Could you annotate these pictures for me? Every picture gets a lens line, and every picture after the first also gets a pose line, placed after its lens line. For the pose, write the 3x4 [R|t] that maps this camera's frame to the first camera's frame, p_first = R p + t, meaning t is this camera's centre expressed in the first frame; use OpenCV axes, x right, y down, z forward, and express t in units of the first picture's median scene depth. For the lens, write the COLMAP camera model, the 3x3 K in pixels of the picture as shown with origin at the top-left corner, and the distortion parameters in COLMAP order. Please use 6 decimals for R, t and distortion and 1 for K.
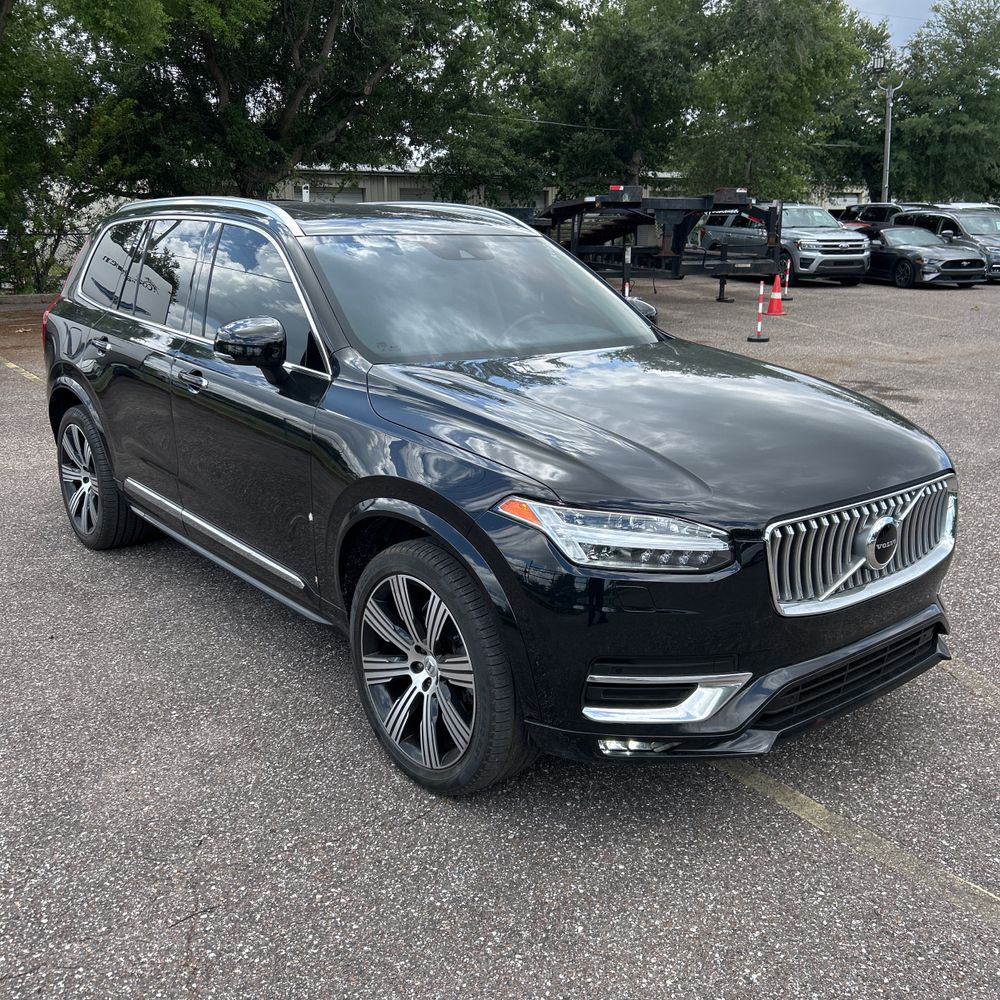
lens RADIAL K [[1004.4, 0, 502.9], [0, 1004.4, 493.3], [0, 0, 1]] dist [0.015102, 0.000225]
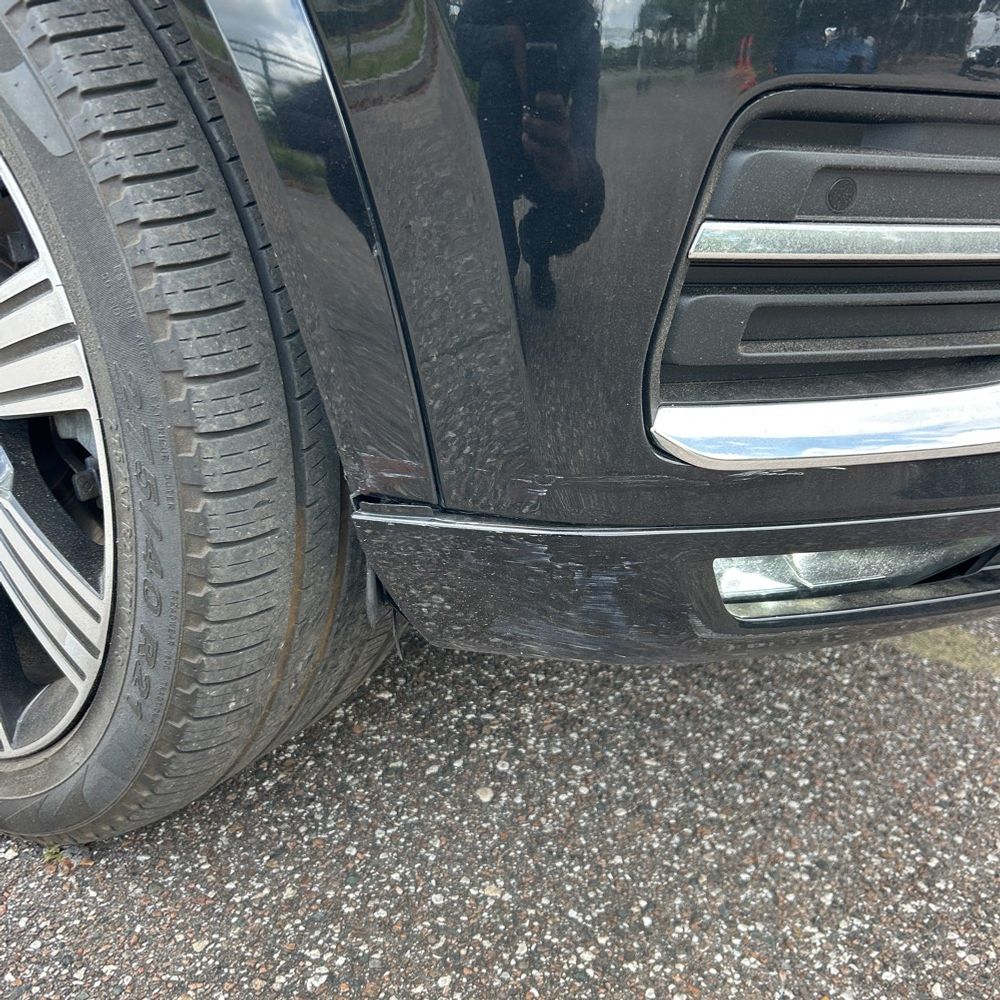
lens RADIAL K [[1004.4, 0, 502.9], [0, 1004.4, 493.3], [0, 0, 1]] dist [0.015102, 0.000225]
pose [[0.958076, -0.094460, 0.270494, -0.004326], [0.060585, 0.989533, 0.130971, 0.186784], [-0.280034, -0.109092, 0.953771, 0.753612]]
